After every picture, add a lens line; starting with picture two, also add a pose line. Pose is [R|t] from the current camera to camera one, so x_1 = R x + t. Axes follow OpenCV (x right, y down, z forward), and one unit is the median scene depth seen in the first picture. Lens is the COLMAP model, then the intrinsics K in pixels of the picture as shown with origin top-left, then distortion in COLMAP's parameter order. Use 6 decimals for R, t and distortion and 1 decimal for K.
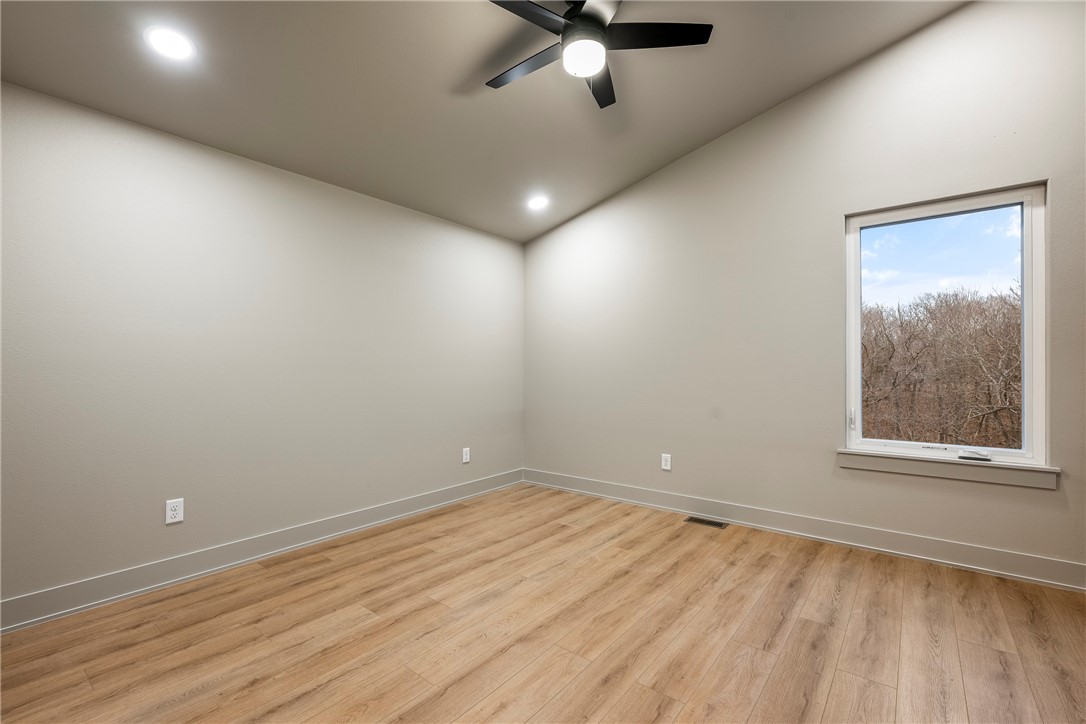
lens RADIAL K [[467.0, 0, 549.5], [0, 467.0, 362.0], [0, 0, 1]] dist [-0.011449, 0.002436]
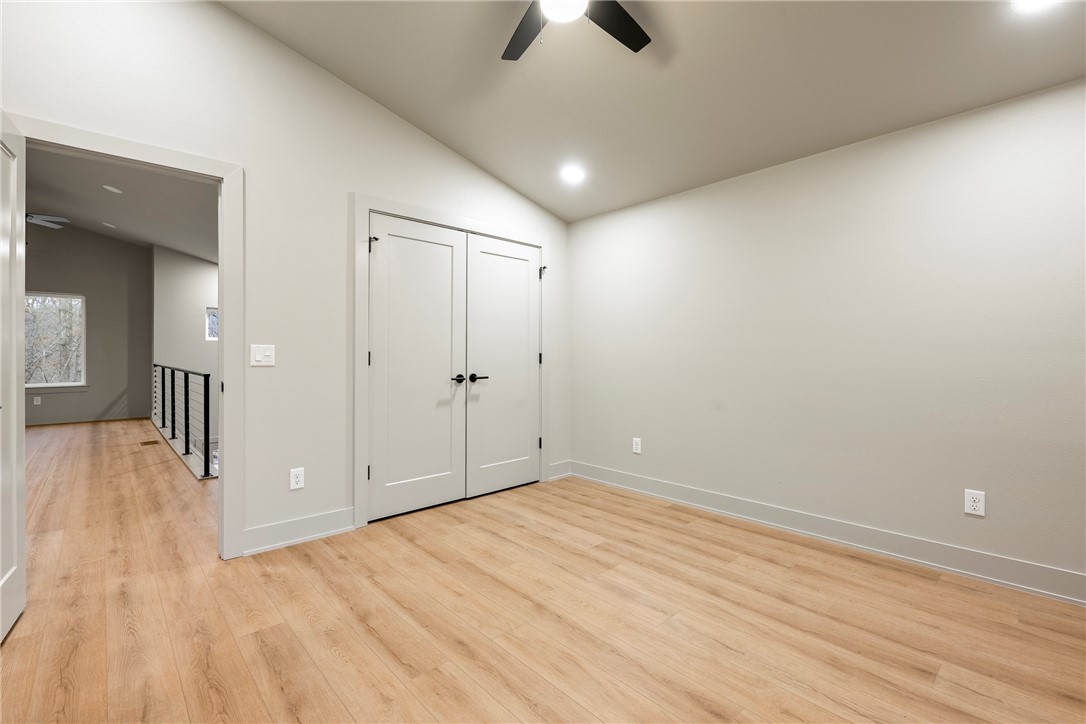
lens RADIAL K [[467.0, 0, 548.6], [0, 467.0, 357.2], [0, 0, 1]] dist [-0.011449, 0.002436]
pose [[-0.135509, 0.008510, -0.990740, 0.785921], [0.012415, 0.999899, 0.006890, 0.005809], [0.990698, -0.011366, -0.135601, 0.912766]]
